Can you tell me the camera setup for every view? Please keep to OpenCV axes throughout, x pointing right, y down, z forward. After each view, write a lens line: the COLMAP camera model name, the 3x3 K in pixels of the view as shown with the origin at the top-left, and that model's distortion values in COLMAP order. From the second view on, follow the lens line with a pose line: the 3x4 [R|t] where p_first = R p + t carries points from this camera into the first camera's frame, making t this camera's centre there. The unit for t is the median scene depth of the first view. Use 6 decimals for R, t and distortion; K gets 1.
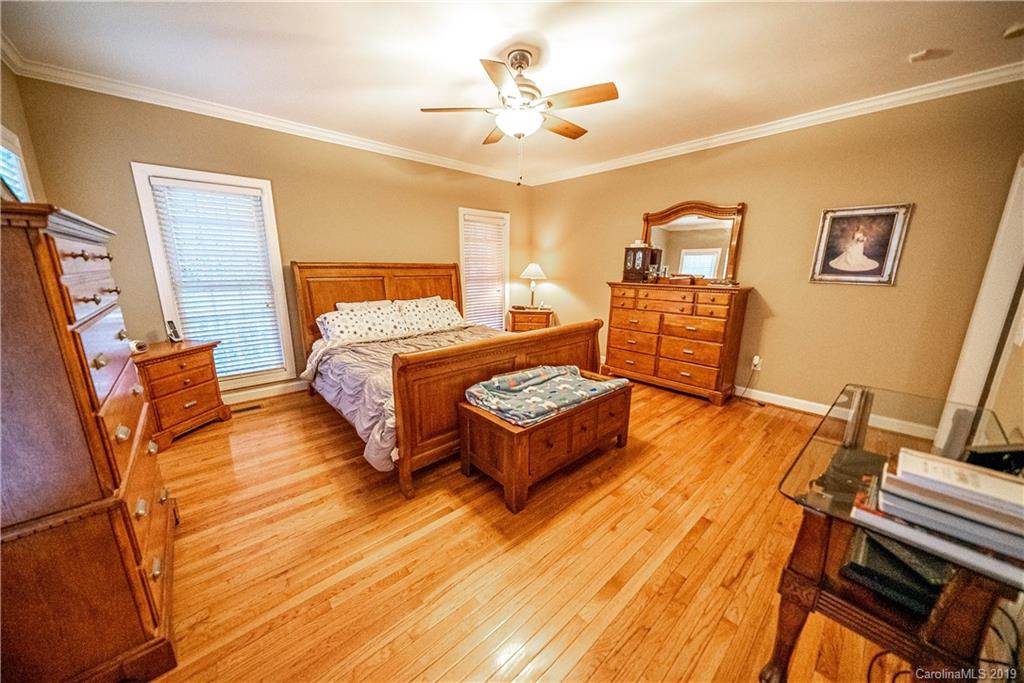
lens RADIAL K [[352.0, 0, 511.0], [0, 352.0, 345.2], [0, 0, 1]] dist [-0.005026, 0.000022]
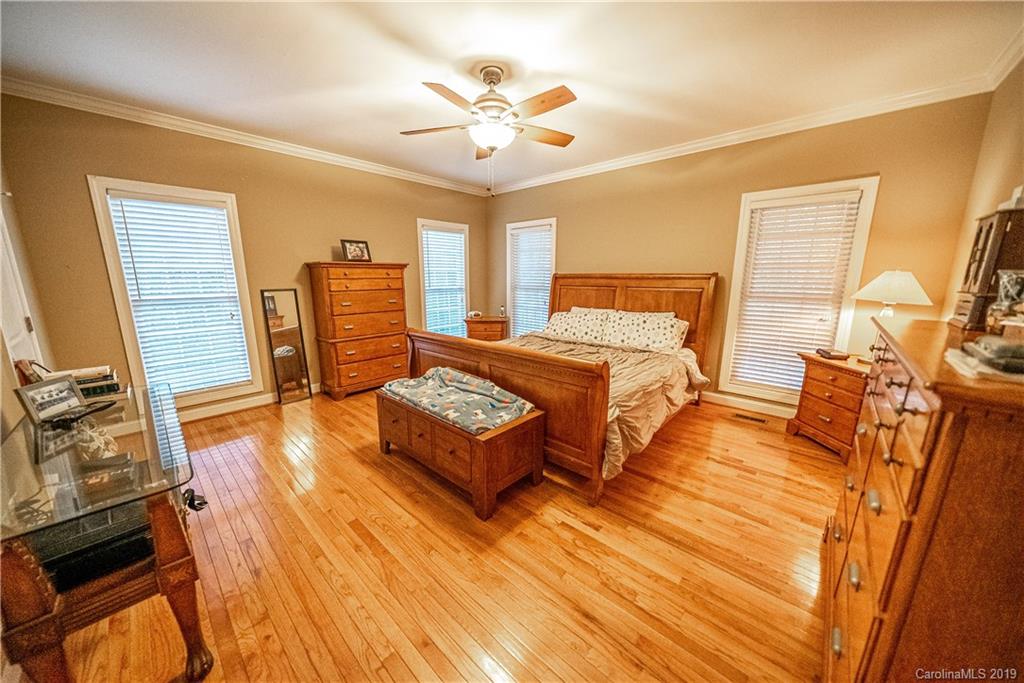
lens RADIAL K [[352.0, 0, 509.2], [0, 352.0, 348.9], [0, 0, 1]] dist [-0.005026, 0.000022]
pose [[0.097441, 0.198286, -0.975289, 0.719250], [-0.220714, 0.959856, 0.173097, -0.143107], [0.970459, 0.198393, 0.137294, 0.651407]]
